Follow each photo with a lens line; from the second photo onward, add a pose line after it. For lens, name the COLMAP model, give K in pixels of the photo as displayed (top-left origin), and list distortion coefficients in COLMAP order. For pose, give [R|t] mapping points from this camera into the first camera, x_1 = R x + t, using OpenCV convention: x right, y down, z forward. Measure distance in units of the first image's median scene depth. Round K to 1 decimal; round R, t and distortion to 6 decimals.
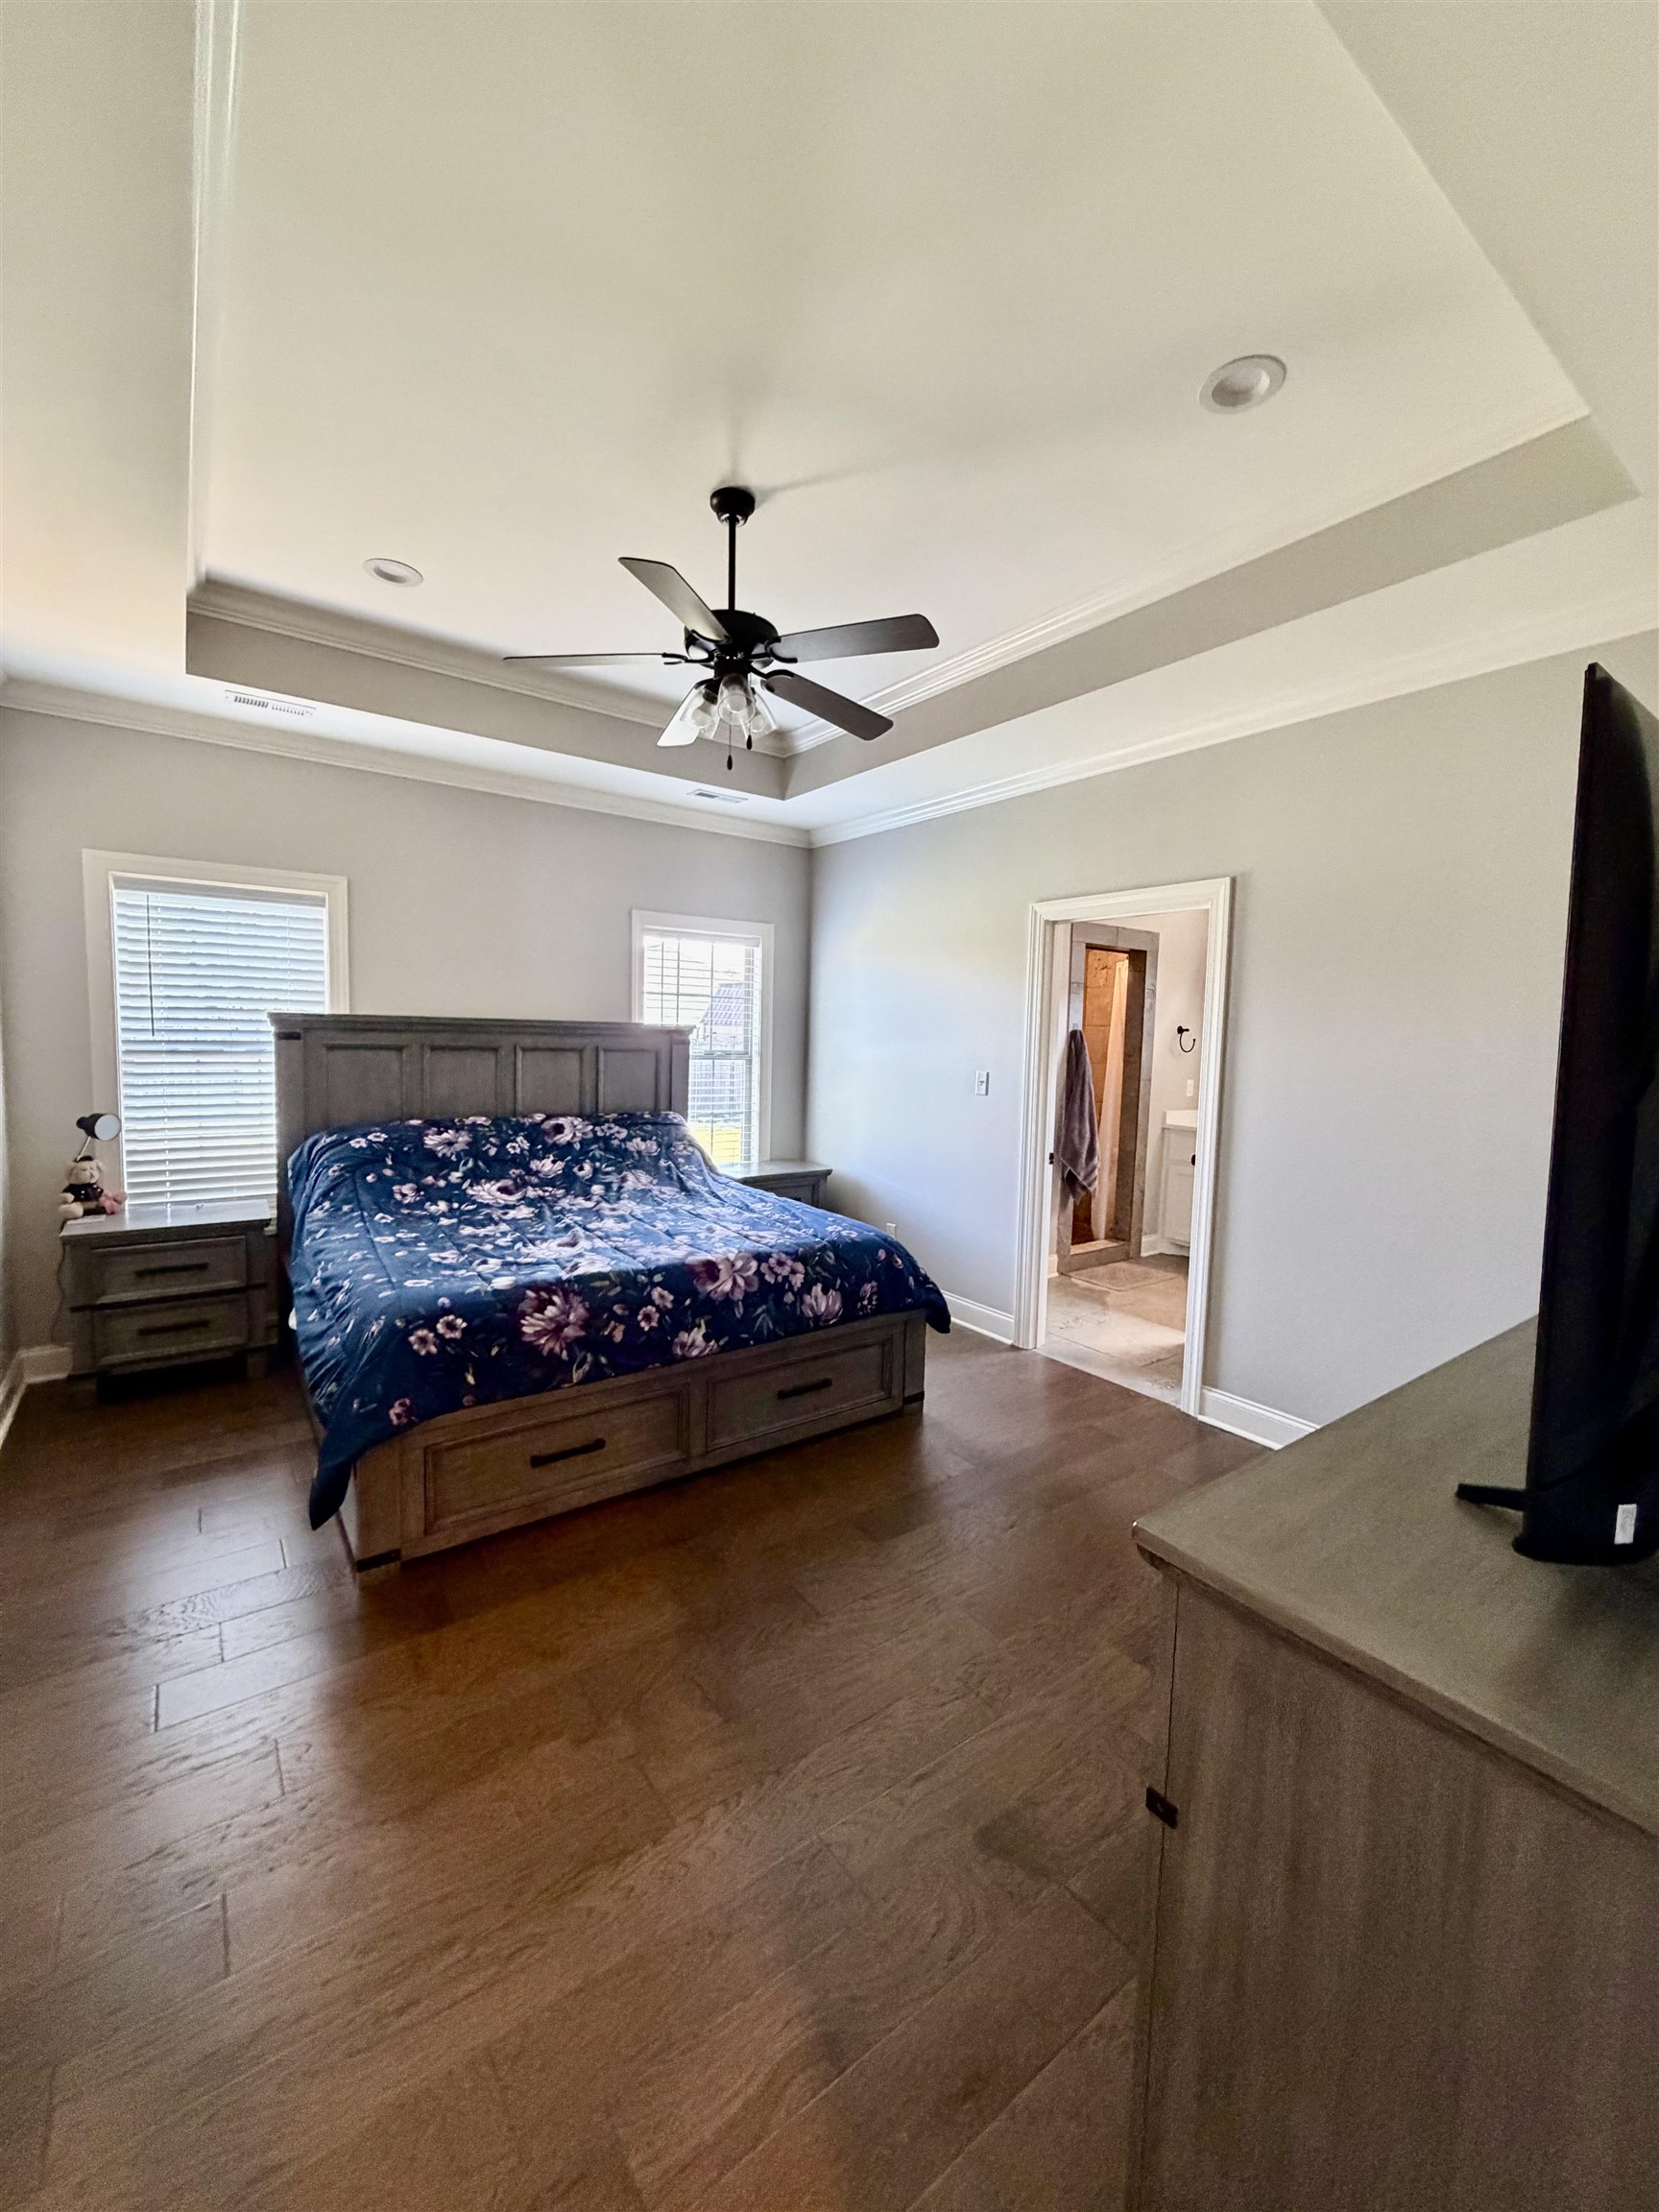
lens RADIAL K [[880.1, 0, 820.1], [0, 880.1, 1106.0], [0, 0, 1]] dist [-0.001177, 0.000153]
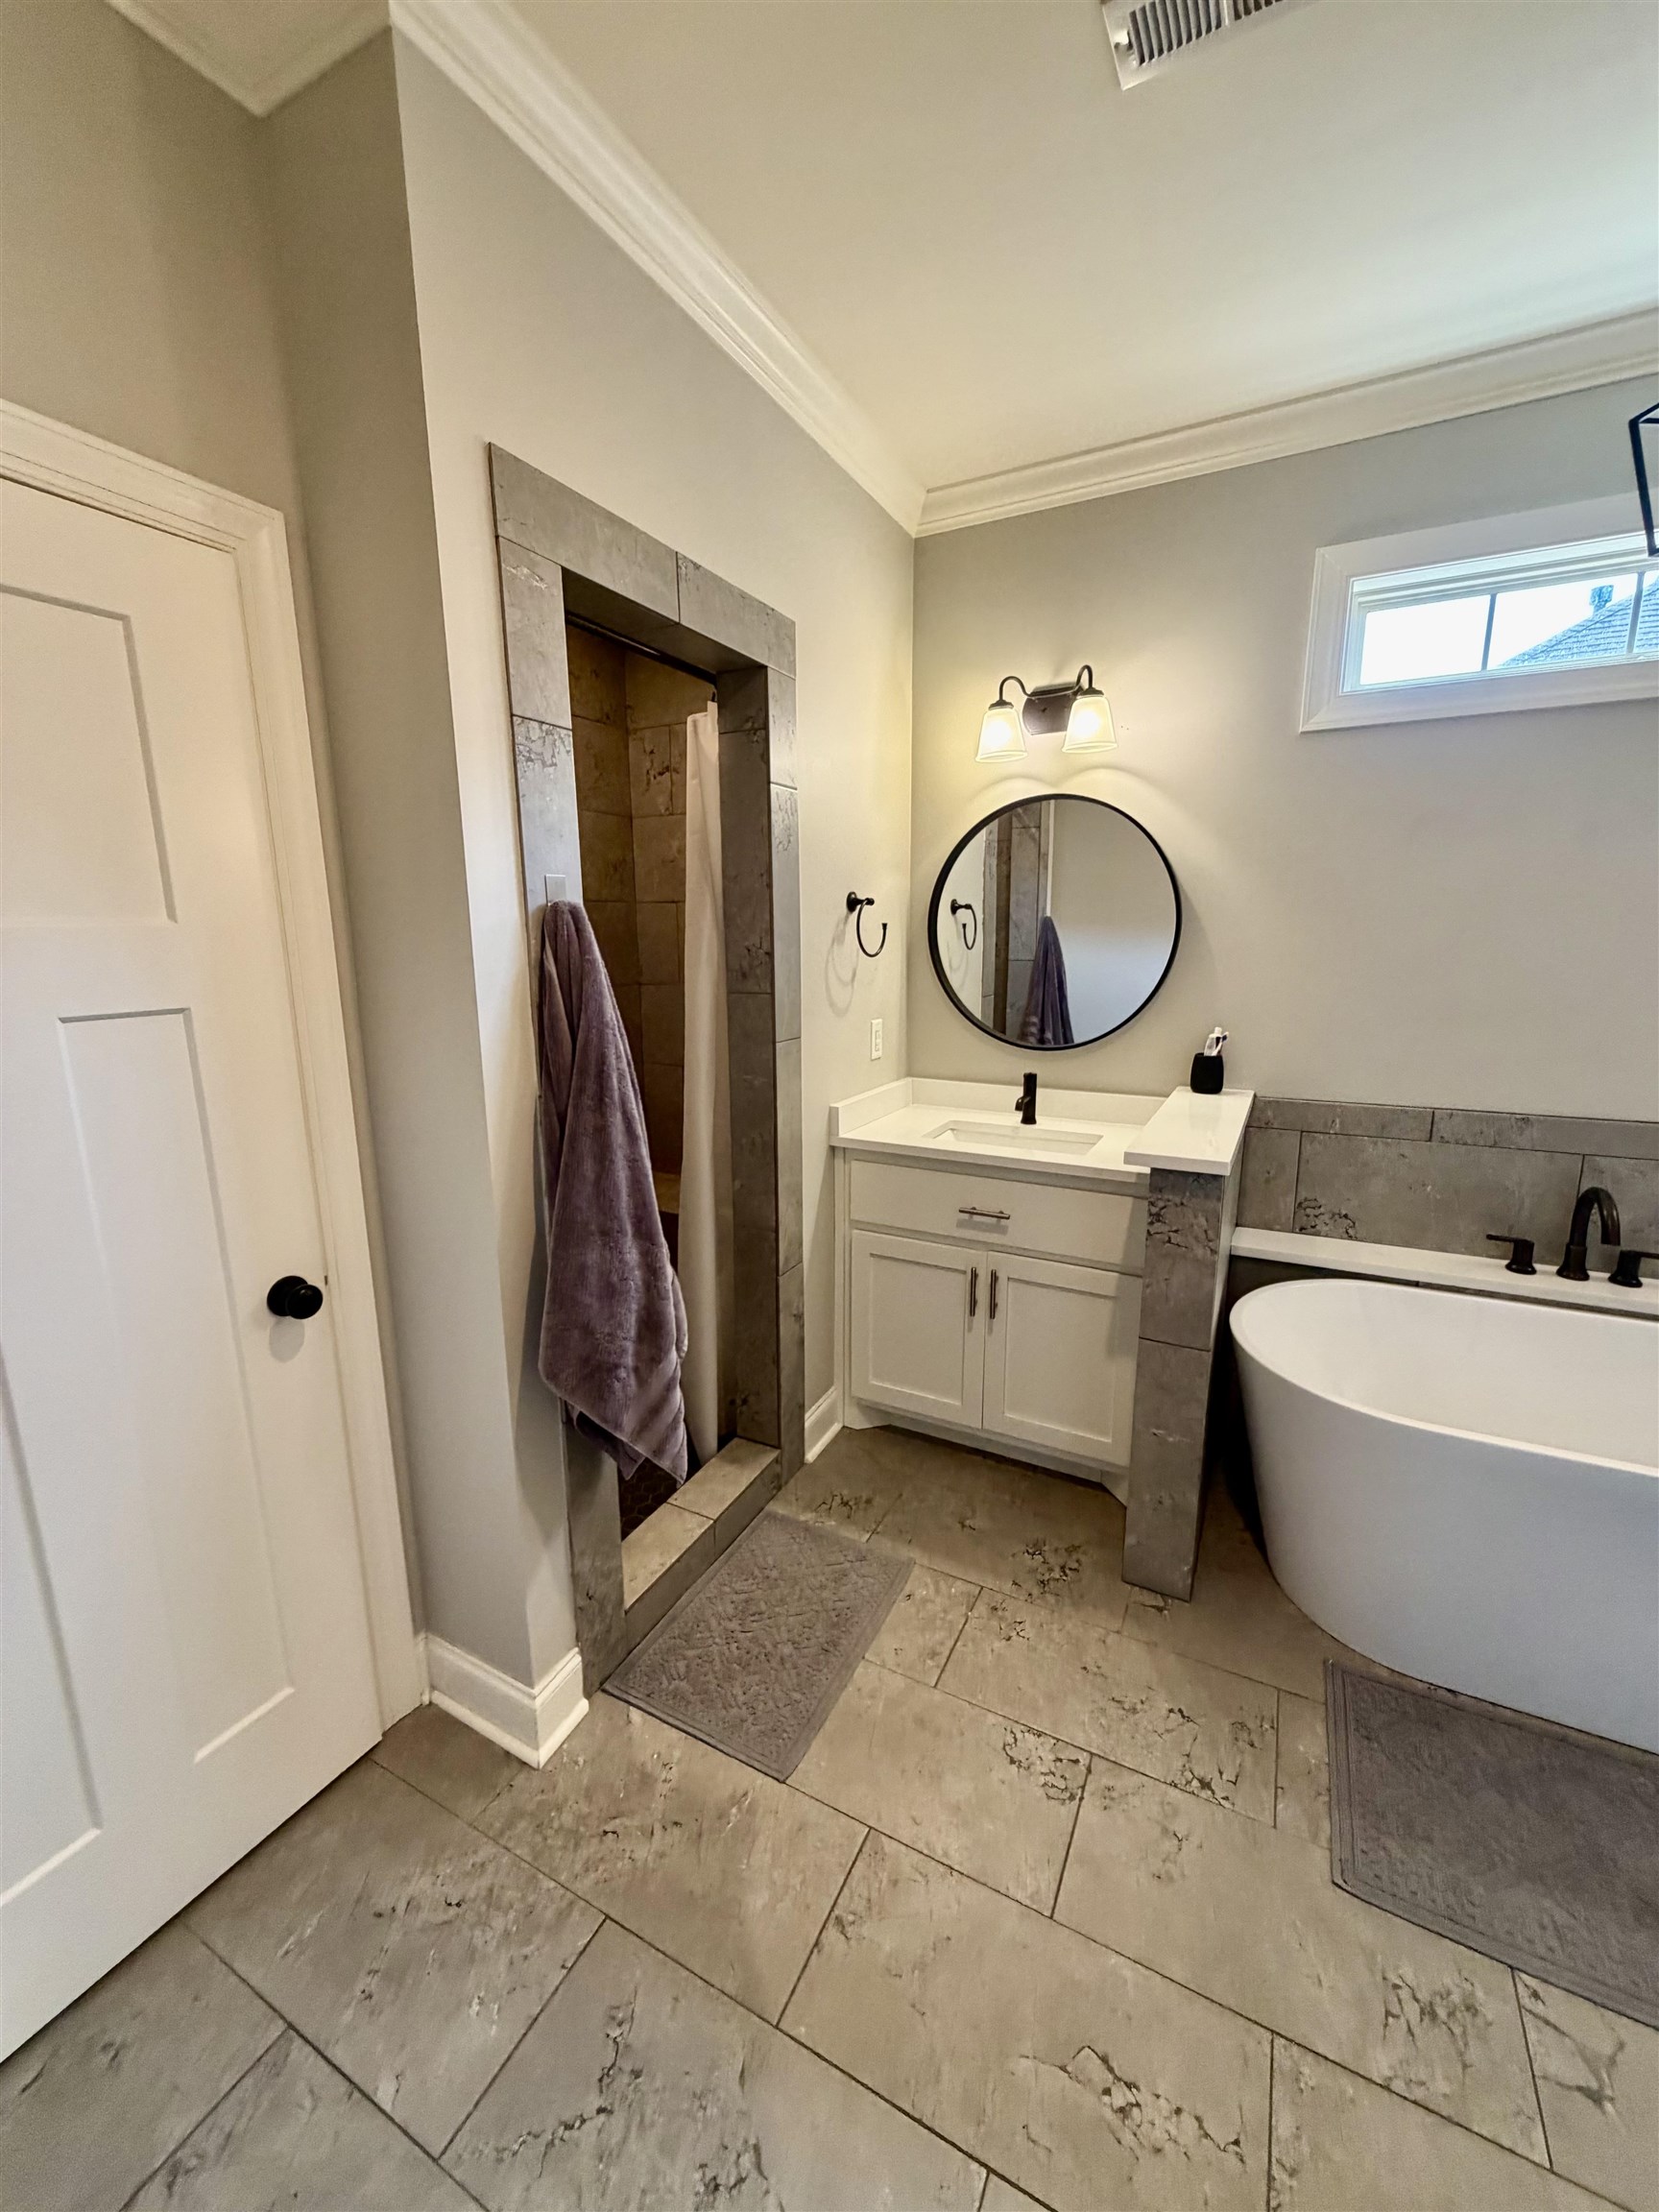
lens RADIAL K [[880.1, 0, 825.8], [0, 880.1, 1113.5], [0, 0, 1]] dist [-0.001177, 0.000153]
pose [[0.895504, -0.122023, 0.428000, 0.219150], [0.065514, 0.987346, 0.144417, -0.051075], [-0.440206, -0.101285, 0.892166, 0.651773]]
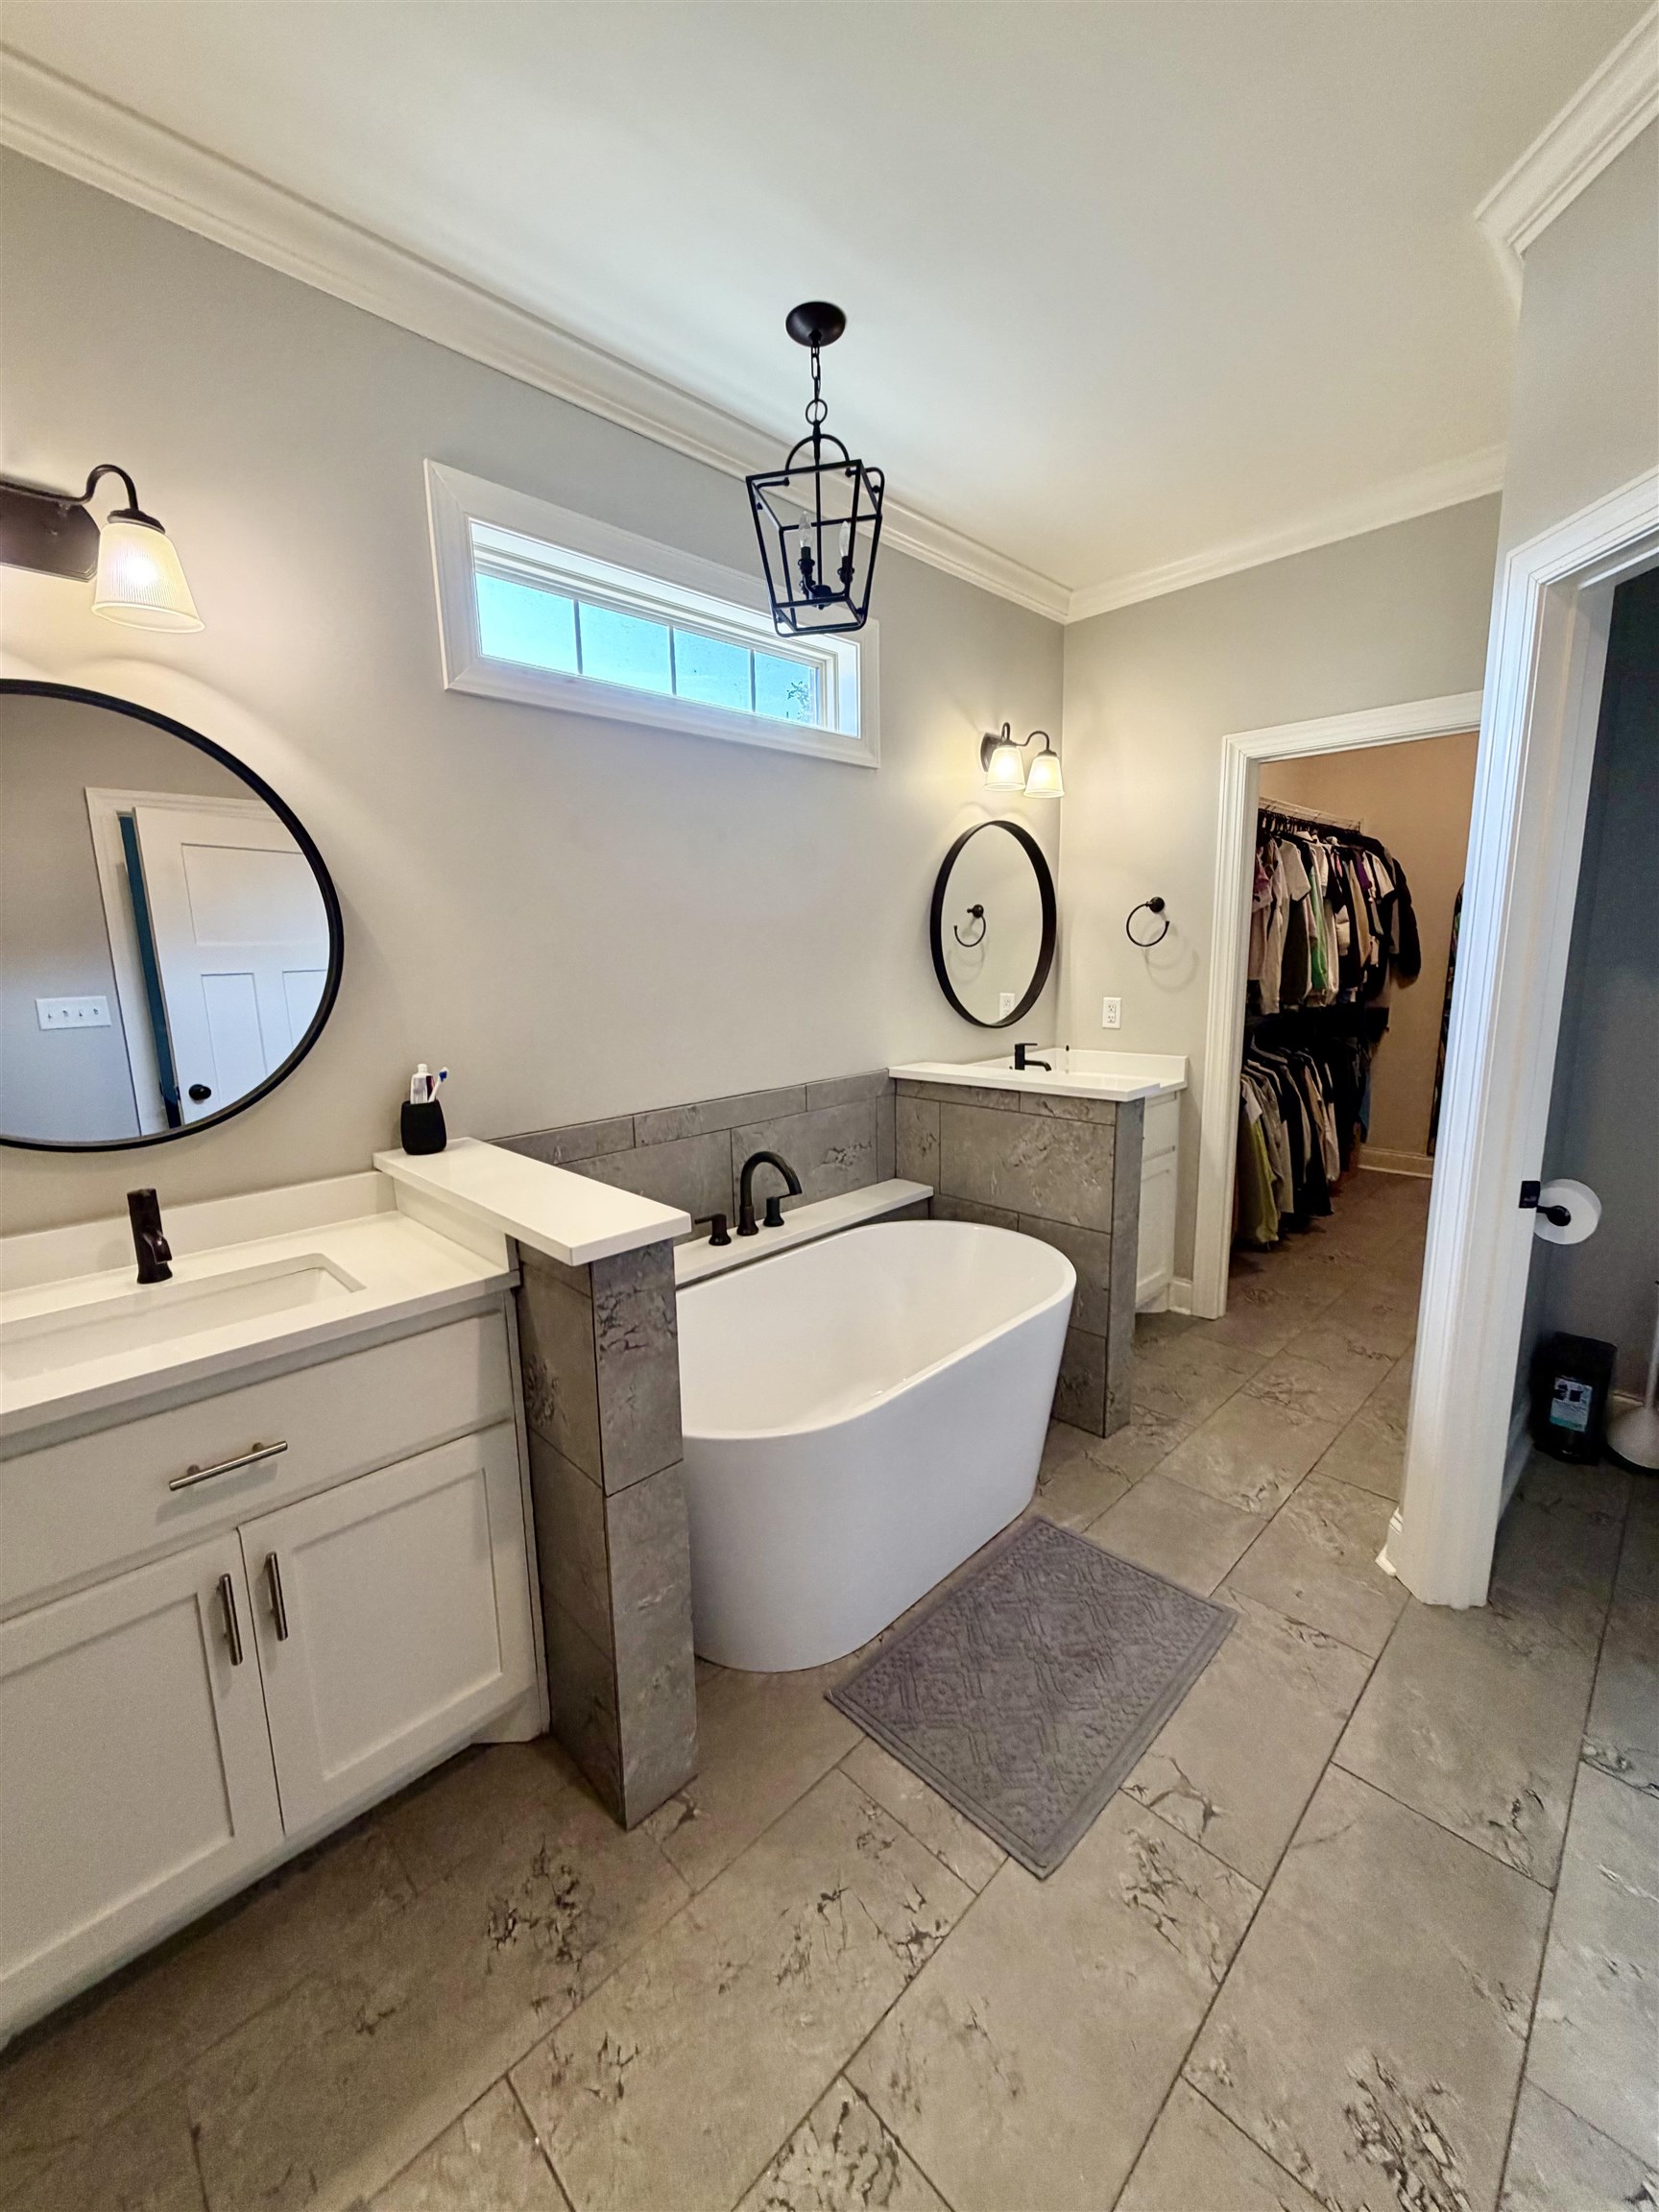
lens RADIAL K [[880.1, 0, 839.3], [0, 880.1, 1101.1], [0, 0, 1]] dist [-0.001177, 0.000153]
pose [[-0.156651, -0.191585, 0.968894, 0.240662], [0.097598, 0.973201, 0.208217, -0.056358], [-0.982820, 0.127180, -0.133755, 0.838894]]
